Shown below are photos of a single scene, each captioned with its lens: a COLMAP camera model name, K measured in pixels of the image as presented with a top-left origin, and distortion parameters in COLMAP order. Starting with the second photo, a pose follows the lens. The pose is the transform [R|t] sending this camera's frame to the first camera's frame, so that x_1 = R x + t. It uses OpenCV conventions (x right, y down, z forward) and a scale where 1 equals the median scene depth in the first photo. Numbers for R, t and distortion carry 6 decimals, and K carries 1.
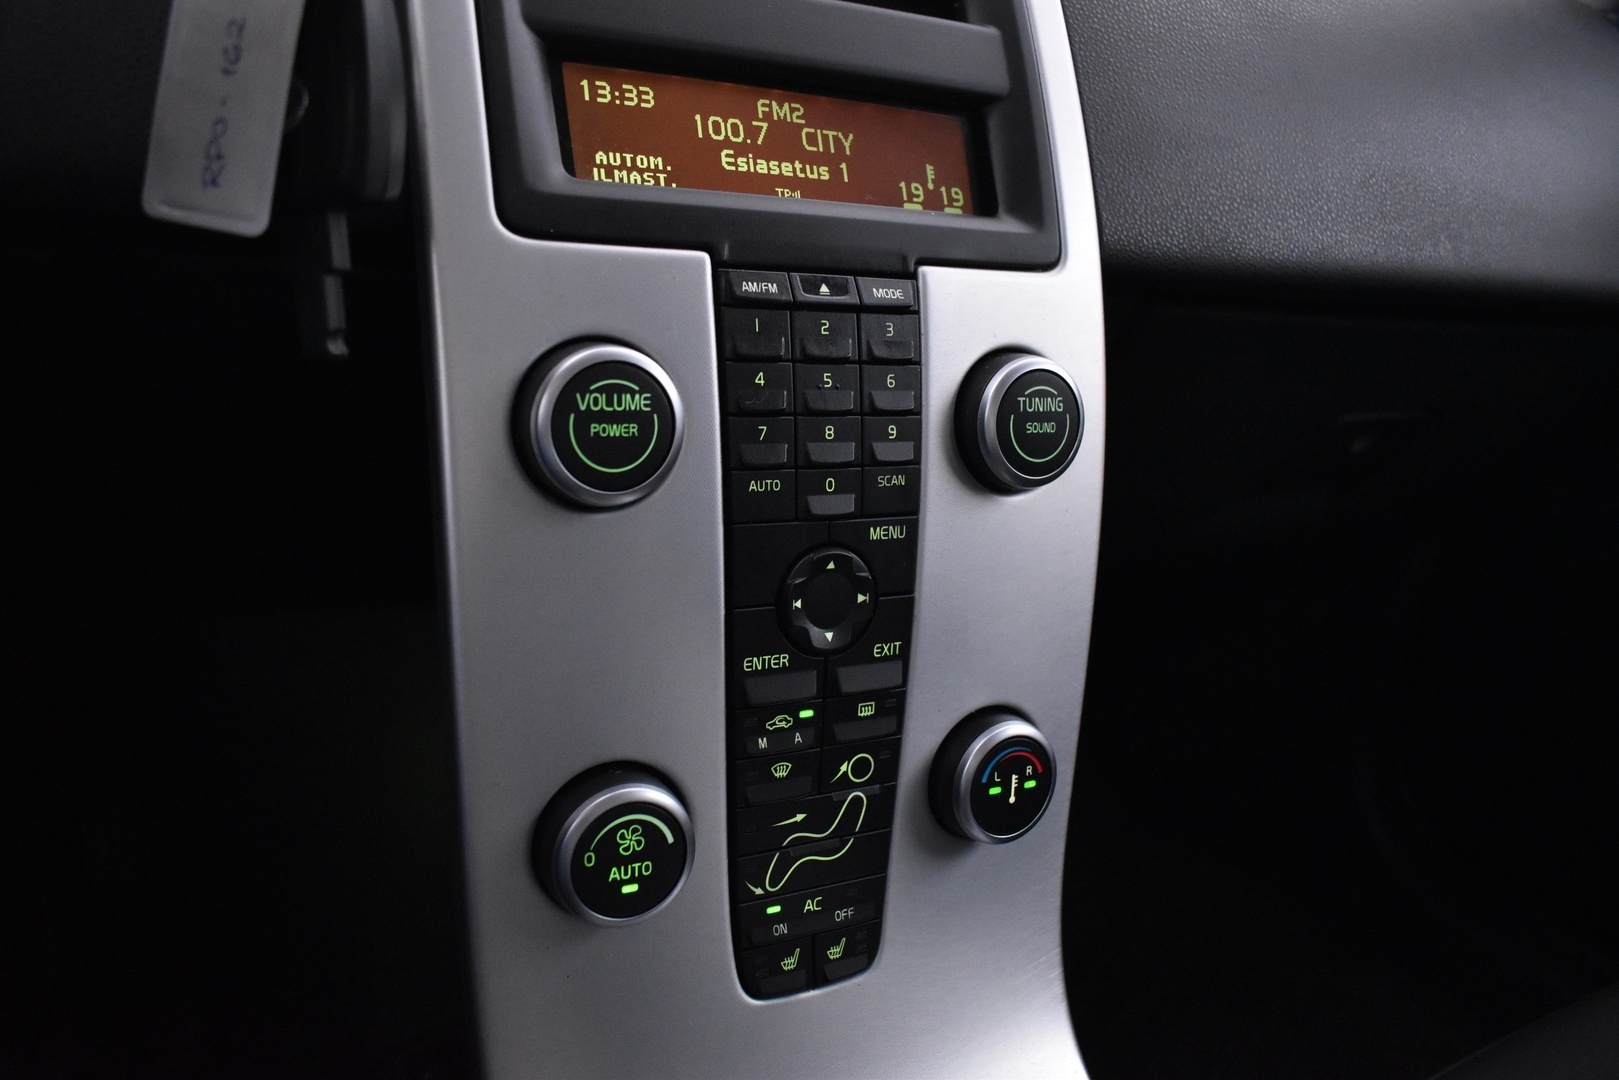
lens RADIAL K [[1250.4, 0, 809.5], [0, 1250.4, 540.0], [0, 0, 1]] dist [-0.103772, 0.001063]
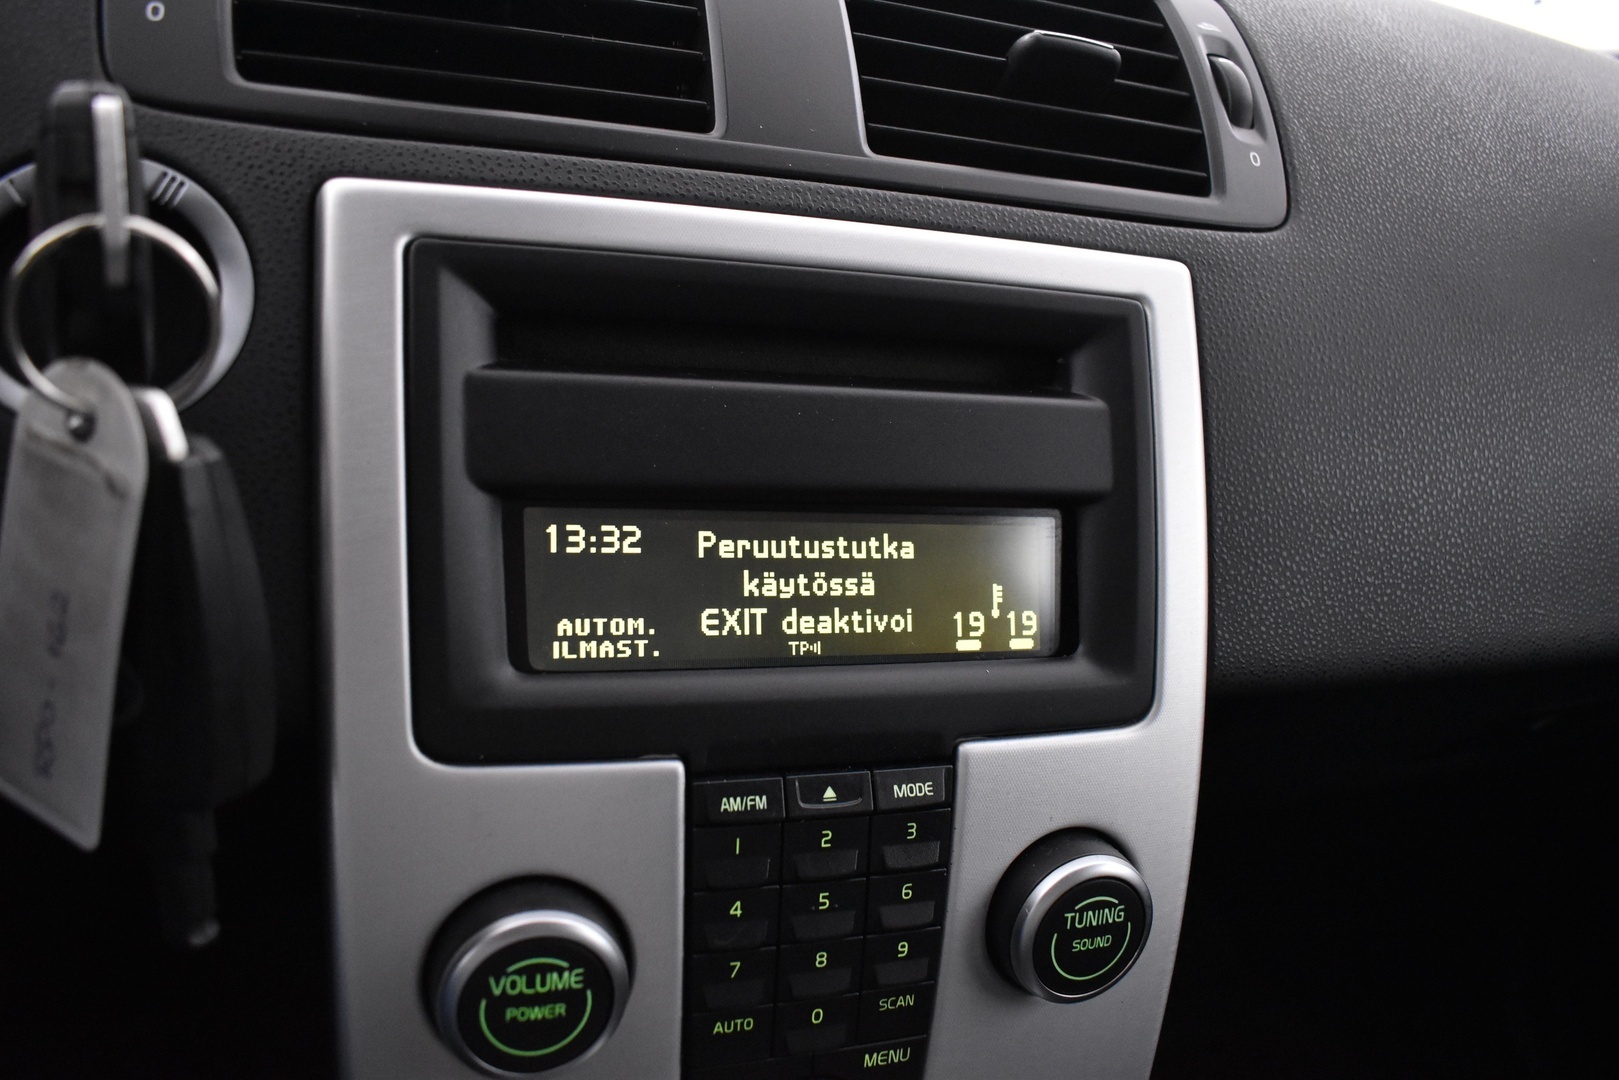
lens RADIAL K [[1271.8, 0, 809.5], [0, 1271.8, 540.0], [0, 0, 1]] dist [-0.108303, 0.009966]
pose [[0.986569, 0.096056, -0.132120, 0.094642], [-0.088512, 0.994153, 0.061844, -0.426416], [0.137288, -0.049320, 0.989303, 0.192663]]
